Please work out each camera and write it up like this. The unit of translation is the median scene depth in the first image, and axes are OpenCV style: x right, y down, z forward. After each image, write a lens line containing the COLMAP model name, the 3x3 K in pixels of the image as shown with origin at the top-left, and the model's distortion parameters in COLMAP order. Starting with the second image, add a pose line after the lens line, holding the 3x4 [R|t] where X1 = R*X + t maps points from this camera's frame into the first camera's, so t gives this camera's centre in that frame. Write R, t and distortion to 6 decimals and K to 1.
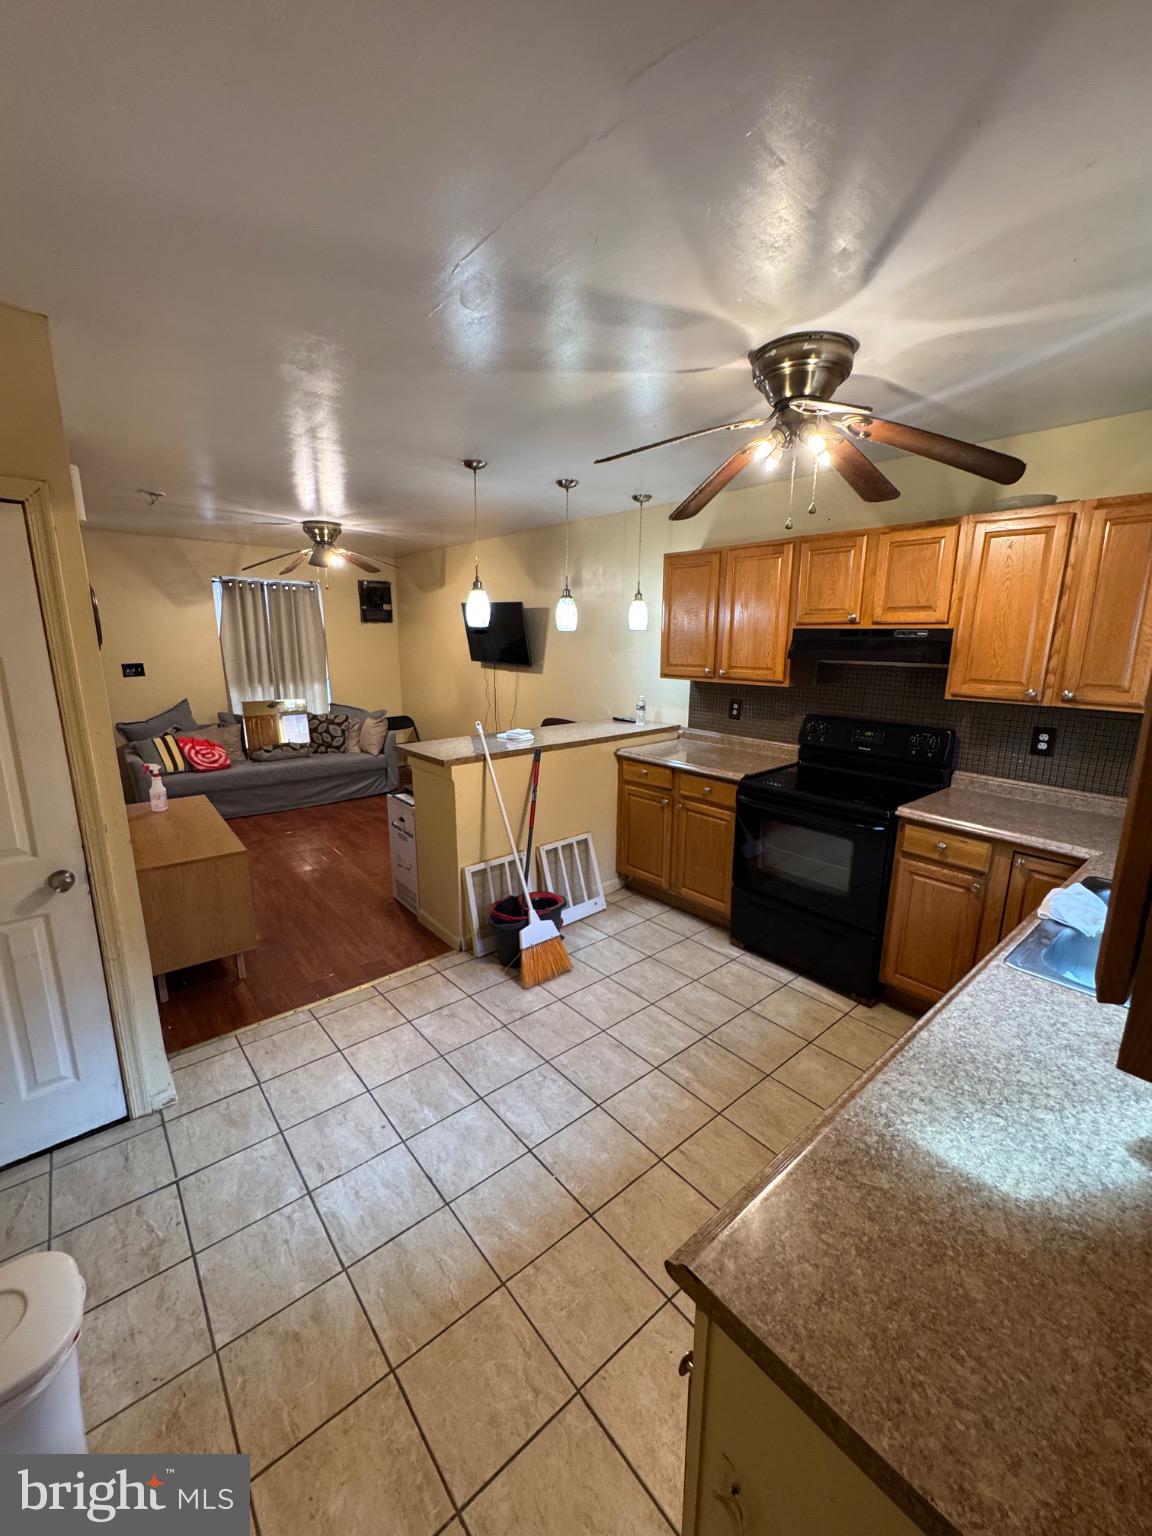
lens RADIAL K [[610.4, 0, 576.0], [0, 610.4, 768.0], [0, 0, 1]] dist [-0.002948, -0.000354]
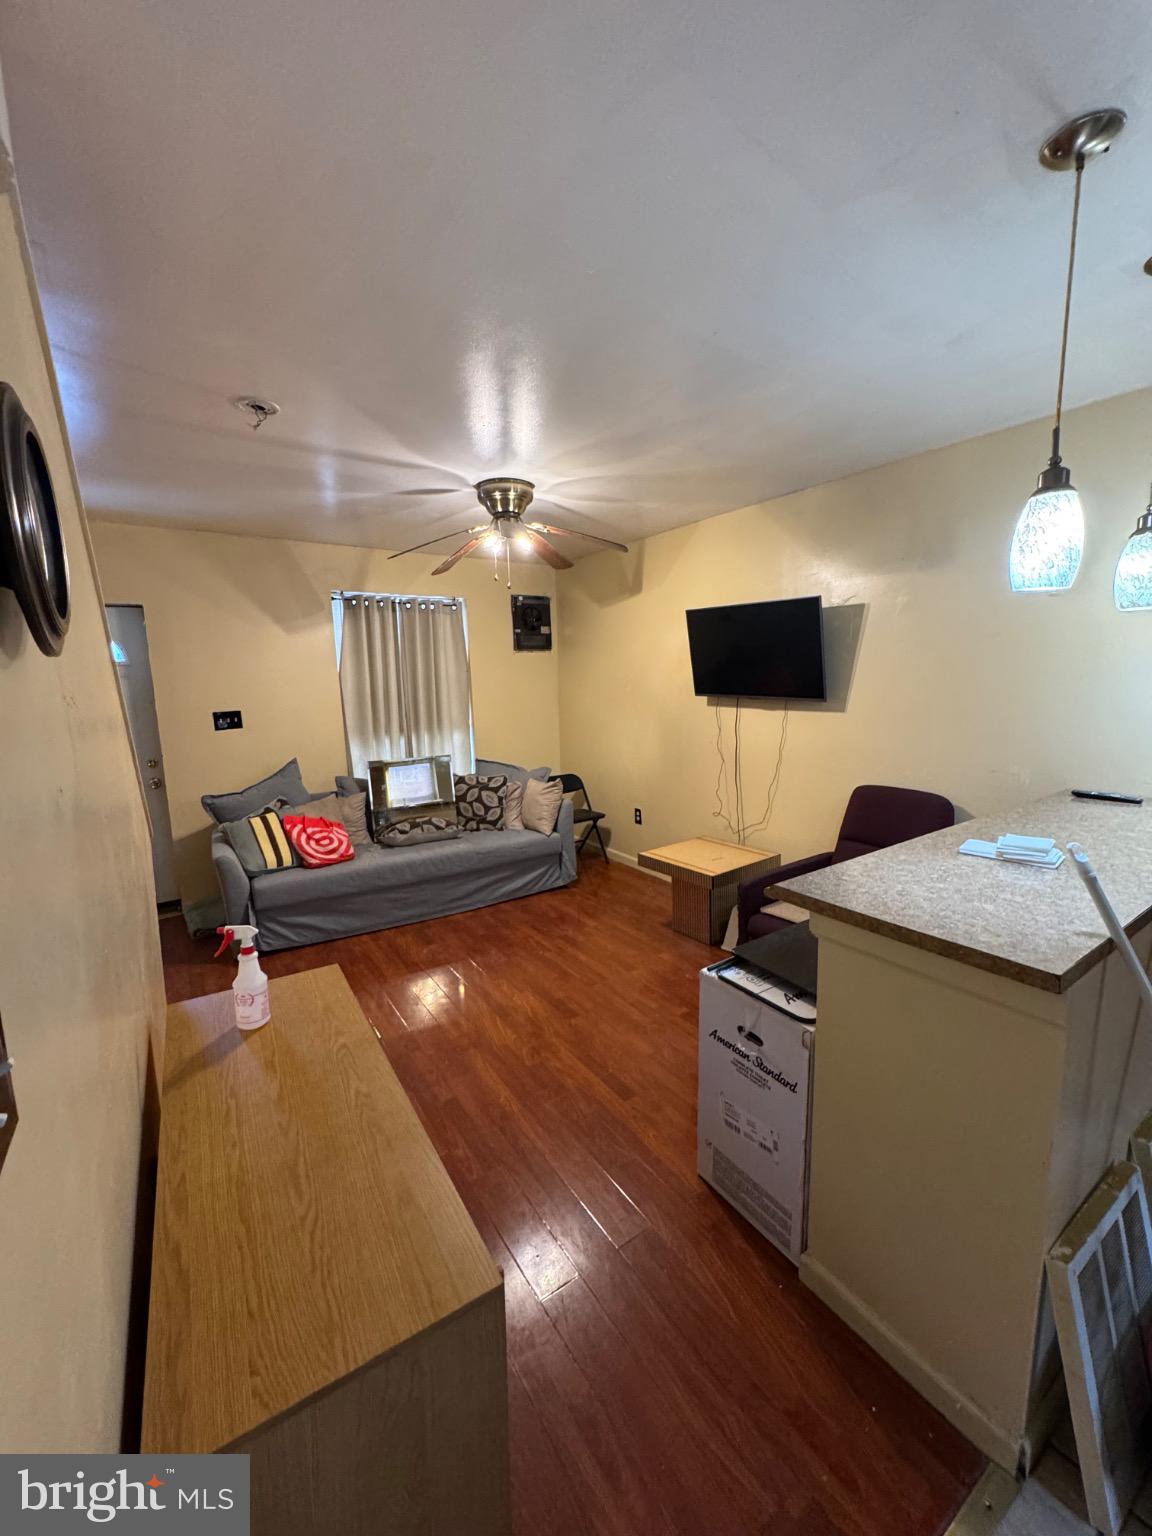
lens RADIAL K [[610.4, 0, 576.0], [0, 610.4, 768.0], [0, 0, 1]] dist [-0.002948, -0.000354]
pose [[0.992652, -0.012833, -0.120323, -0.218427], [0.004911, 0.997814, -0.065901, -0.051959], [0.120906, 0.064826, 0.990545, 0.319925]]
